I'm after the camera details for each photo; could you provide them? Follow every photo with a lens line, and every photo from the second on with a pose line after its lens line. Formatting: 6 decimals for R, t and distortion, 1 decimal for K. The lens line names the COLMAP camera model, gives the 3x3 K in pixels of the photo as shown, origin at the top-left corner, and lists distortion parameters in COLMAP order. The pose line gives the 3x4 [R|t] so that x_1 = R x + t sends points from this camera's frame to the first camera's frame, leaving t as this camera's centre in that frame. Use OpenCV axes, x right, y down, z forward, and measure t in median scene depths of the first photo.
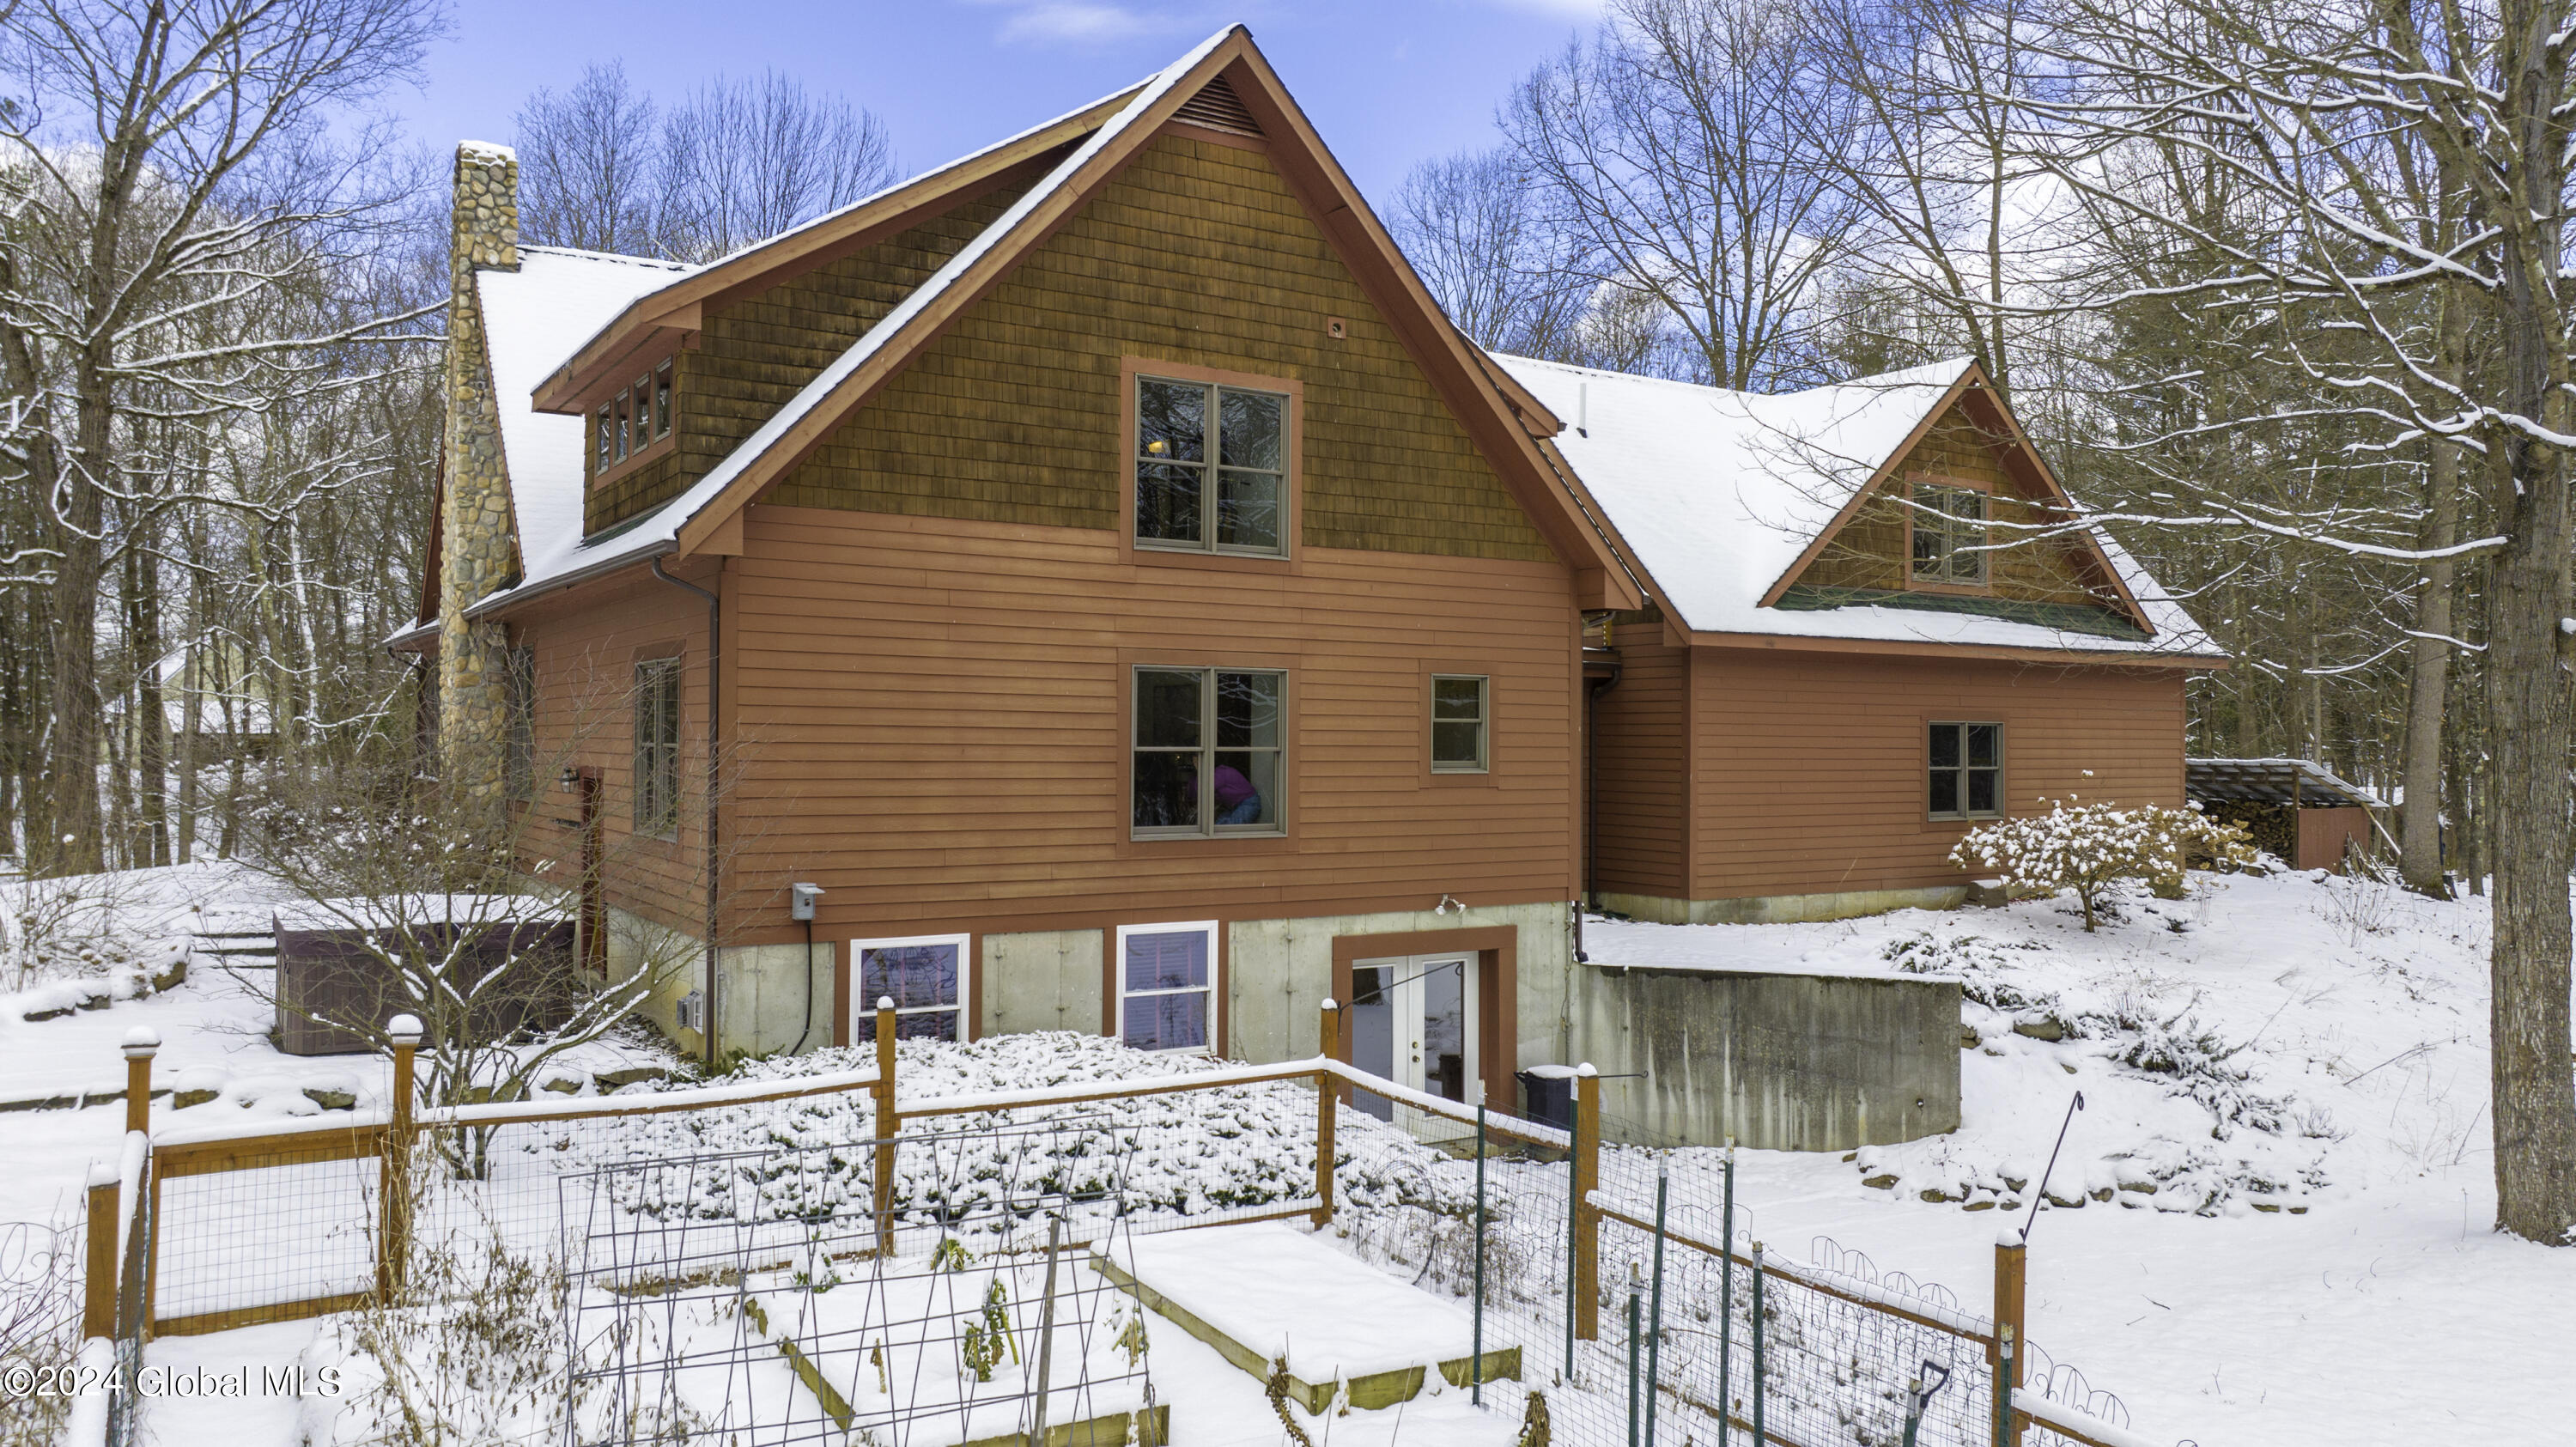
lens RADIAL K [[1769.6, 0, 1307.1], [0, 1769.6, 725.4], [0, 0, 1]] dist [-0.018306, -0.001567]
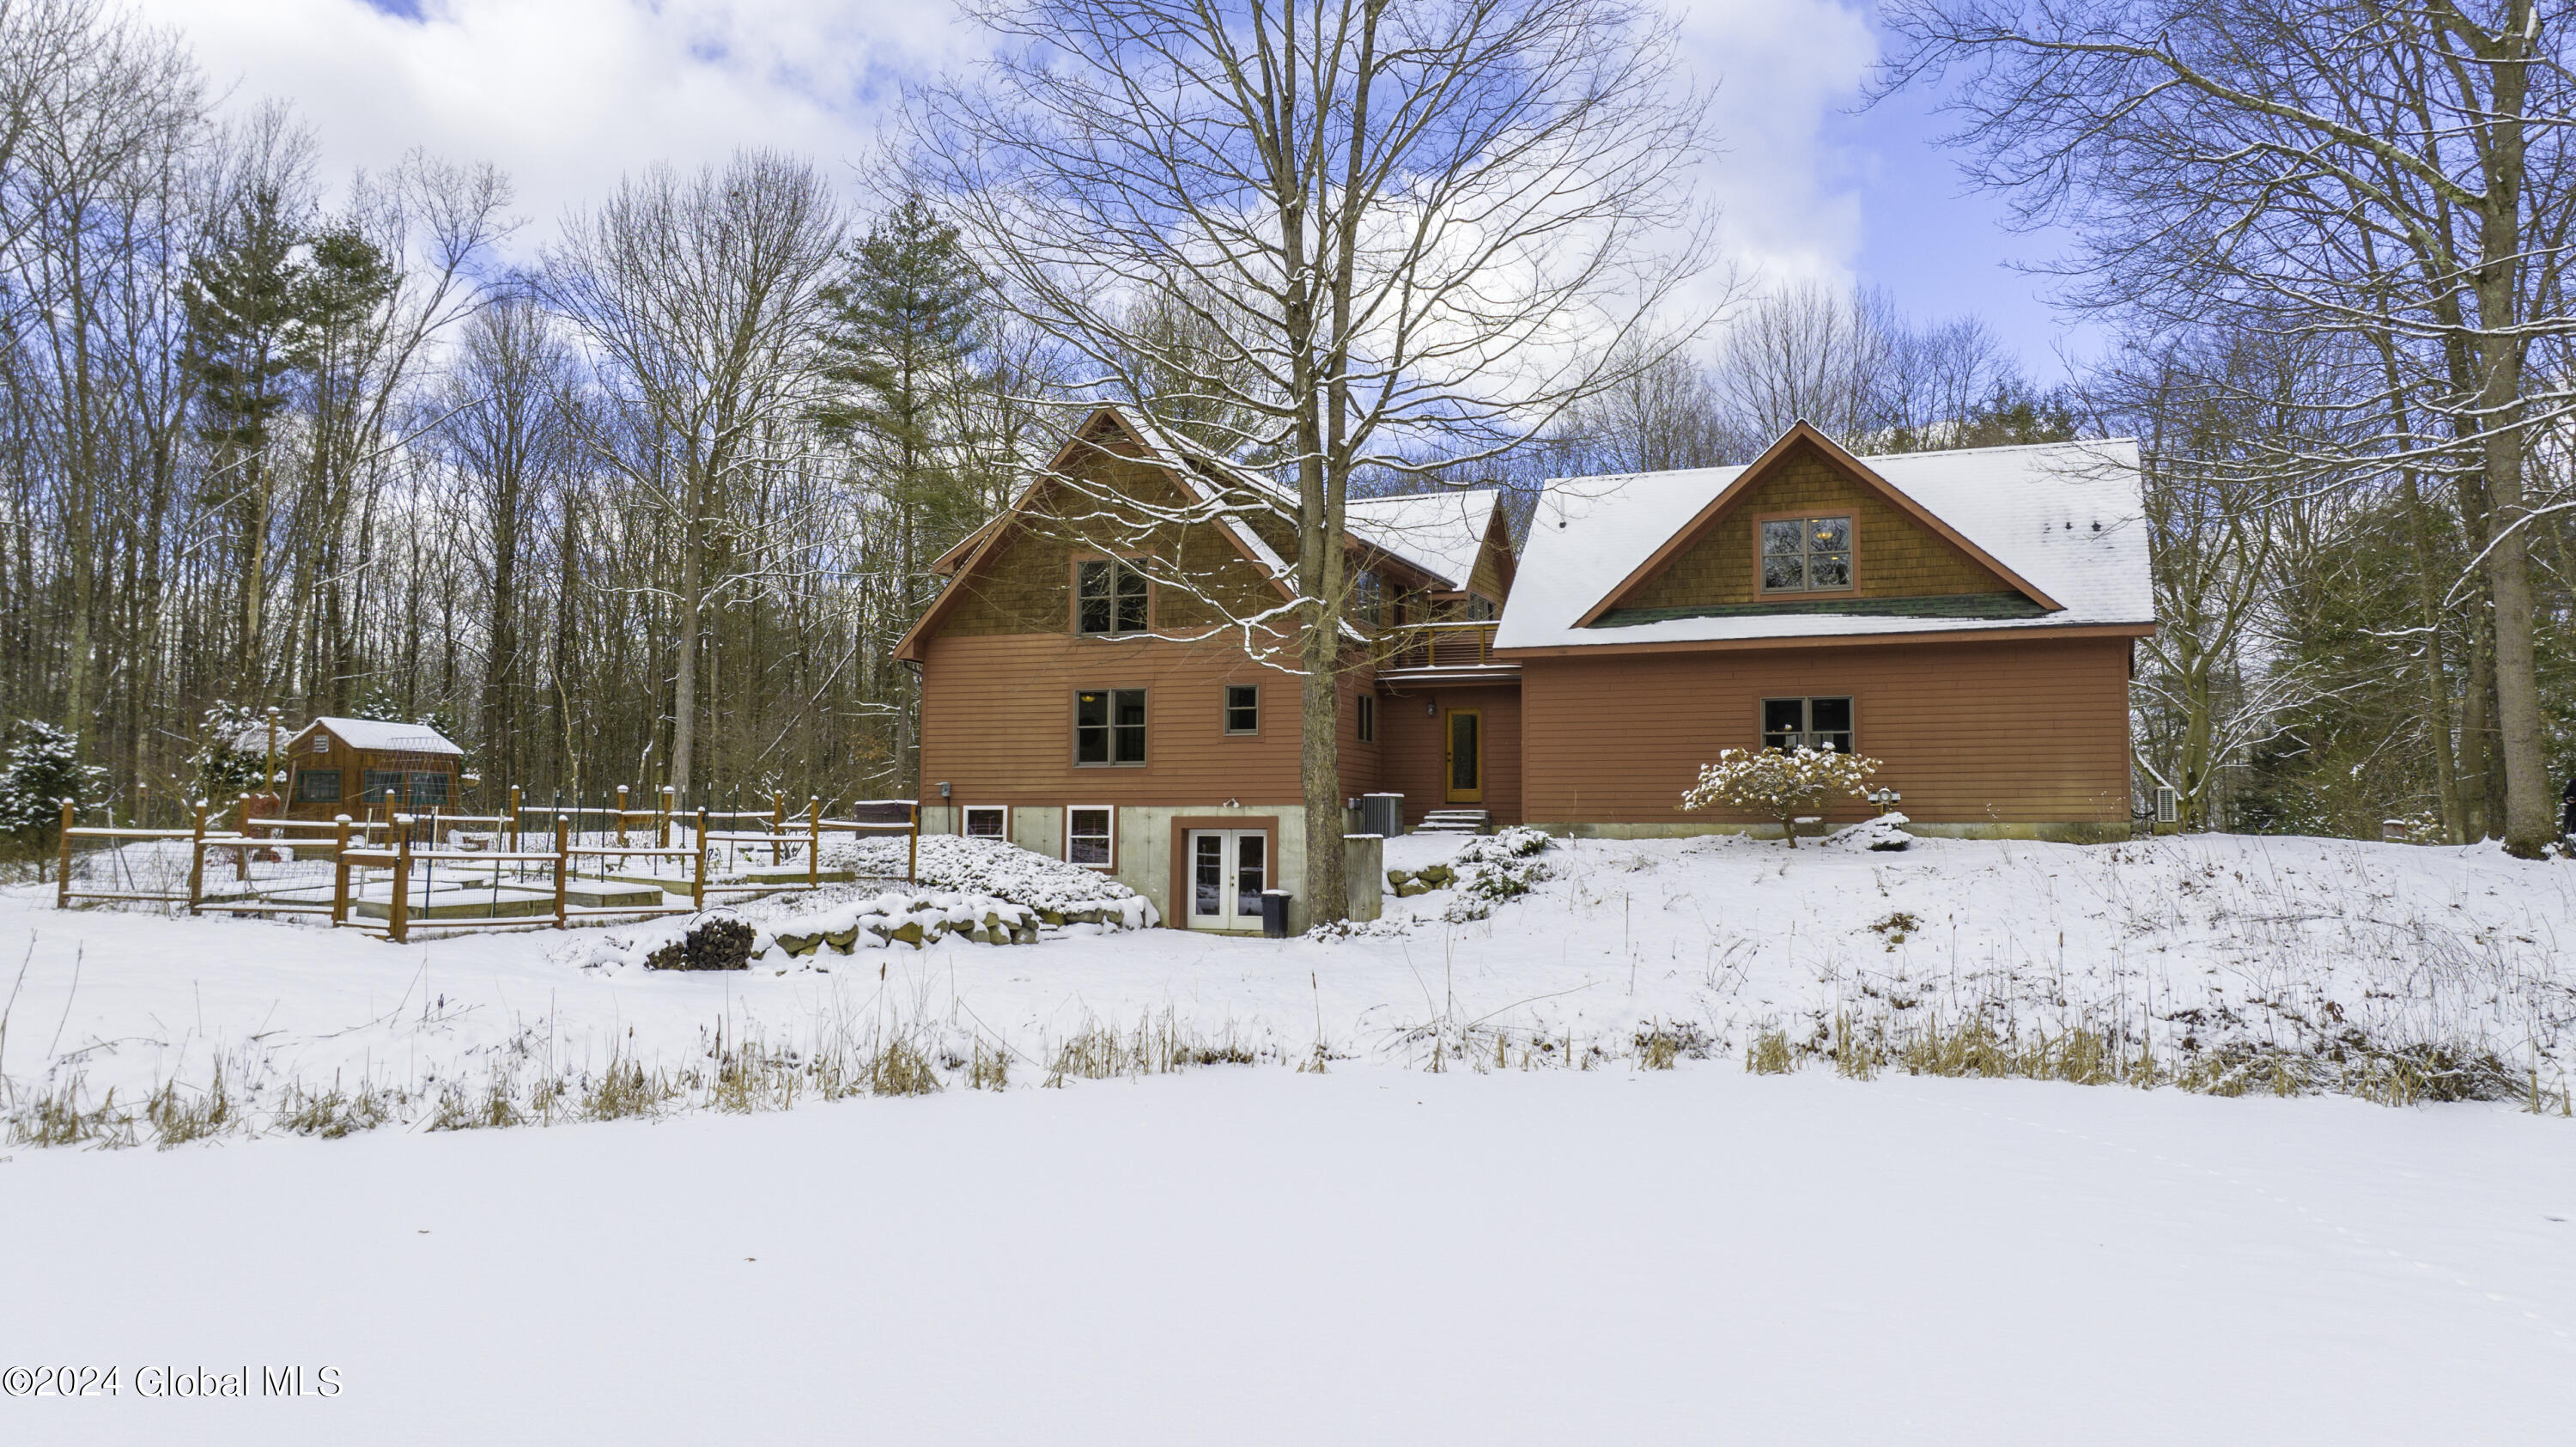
lens RADIAL K [[1805.8, 0, 1288.0], [0, 1805.8, 723.5], [0, 0, 1]] dist [-0.004855, -0.000255]
pose [[0.578758, -0.058019, -0.813433, 1.860928], [0.004910, 0.997696, -0.067668, 0.159595], [0.815484, 0.035169, 0.577709, -0.102734]]
